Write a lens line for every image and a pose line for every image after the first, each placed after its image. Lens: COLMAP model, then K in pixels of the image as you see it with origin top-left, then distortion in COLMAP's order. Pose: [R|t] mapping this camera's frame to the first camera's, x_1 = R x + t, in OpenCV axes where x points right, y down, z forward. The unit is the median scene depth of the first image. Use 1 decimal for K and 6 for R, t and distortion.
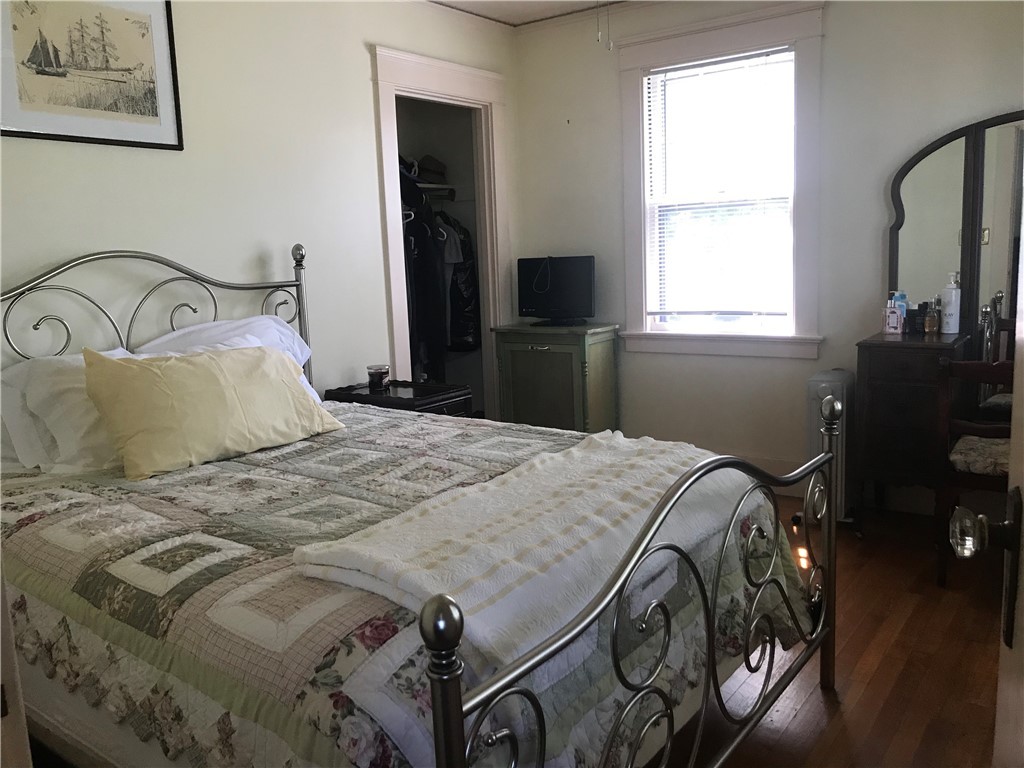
lens RADIAL K [[854.8, 0, 513.5], [0, 854.8, 383.2], [0, 0, 1]] dist [-0.003613, 0.005425]
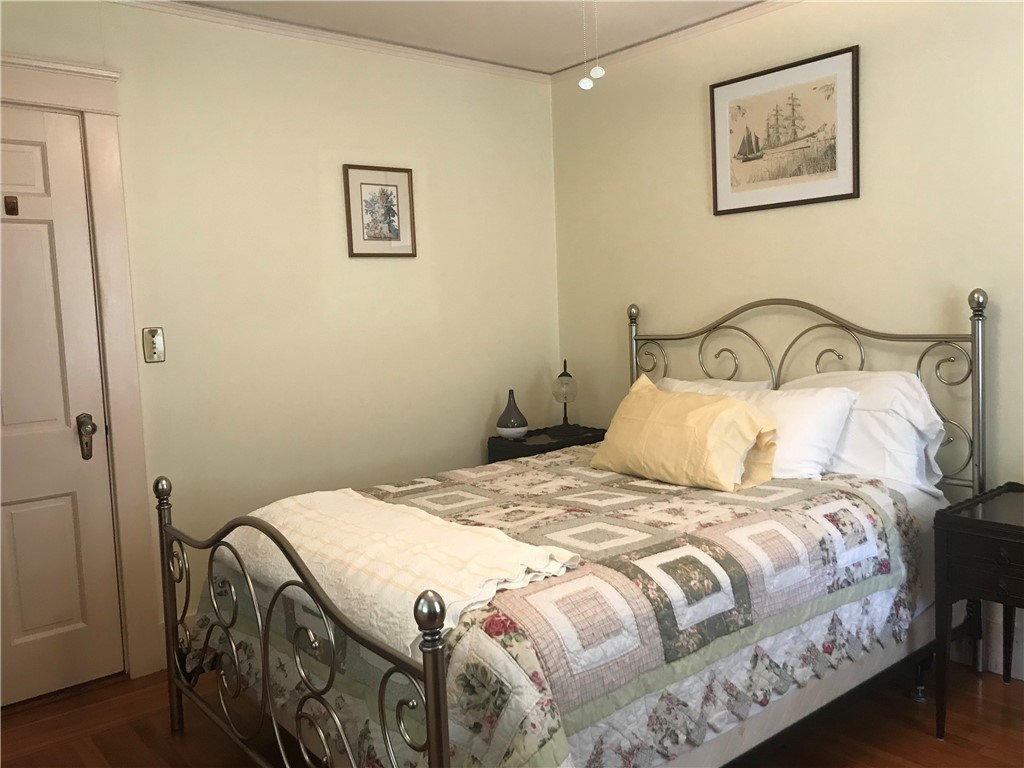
lens RADIAL K [[854.8, 0, 514.0], [0, 854.8, 382.8], [0, 0, 1]] dist [-0.003613, 0.005425]
pose [[-0.238087, 0.128298, -0.962733, 0.750255], [-0.107147, 0.981717, 0.157326, -0.187676], [0.965315, 0.140611, -0.219988, 0.928976]]
